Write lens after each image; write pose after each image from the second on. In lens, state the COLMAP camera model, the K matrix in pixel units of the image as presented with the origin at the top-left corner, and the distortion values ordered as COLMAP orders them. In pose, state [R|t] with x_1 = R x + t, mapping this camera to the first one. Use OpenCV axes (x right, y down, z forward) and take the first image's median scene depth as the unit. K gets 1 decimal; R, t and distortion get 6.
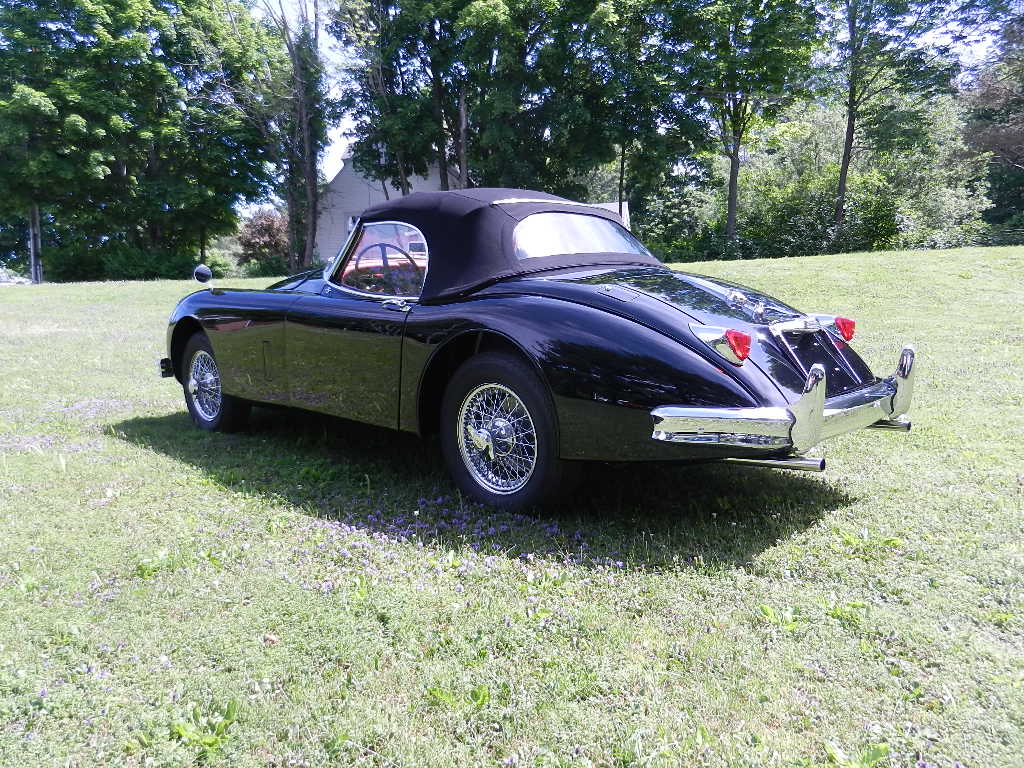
lens RADIAL K [[755.2, 0, 511.5], [0, 755.2, 384.8], [0, 0, 1]] dist [-0.004451, 0.006134]
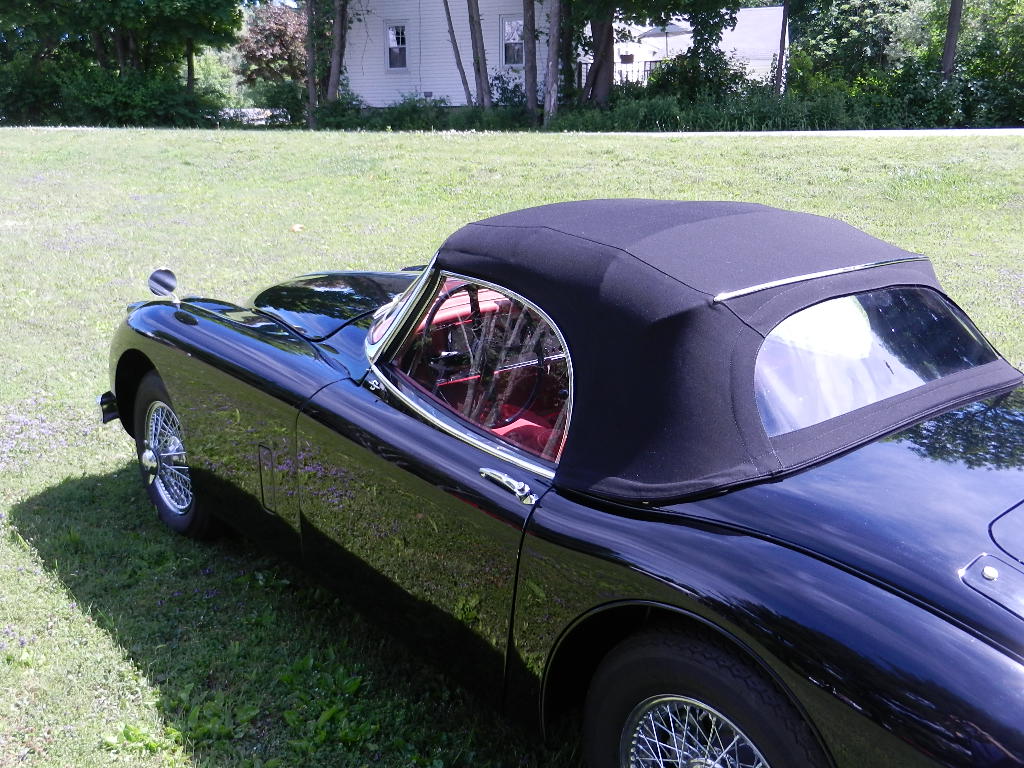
lens RADIAL K [[1006.4, 0, 512.5], [0, 1006.4, 383.3], [0, 0, 1]] dist [0.002976, 0.000000]
pose [[0.995546, 0.051120, -0.079216, -0.079523], [-0.039905, 0.989740, 0.137198, -0.214330], [0.085417, -0.133426, 0.987371, 0.268723]]
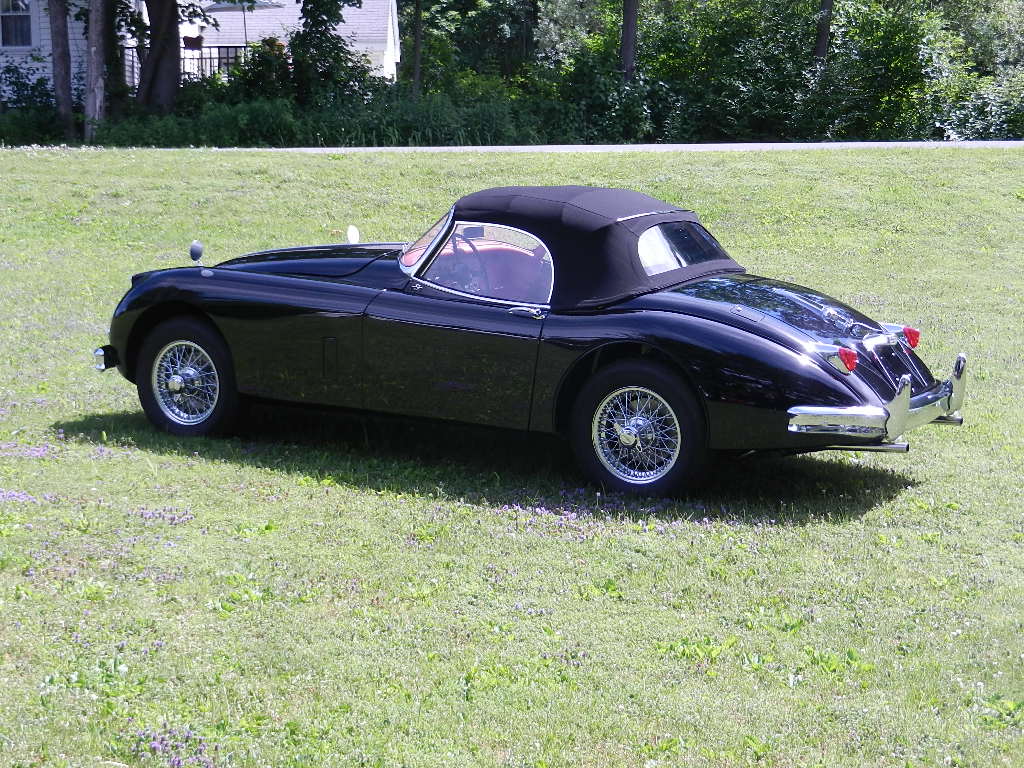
lens RADIAL K [[1780.9, 0, 511.3], [0, 1780.9, 384.4], [0, 0, 1]] dist [-0.014702, 0.000000]
pose [[0.968346, -0.002638, 0.249600, -0.647067], [-0.002043, 0.999827, 0.018492, -0.040139], [-0.249605, -0.018417, 0.968173, -1.156479]]
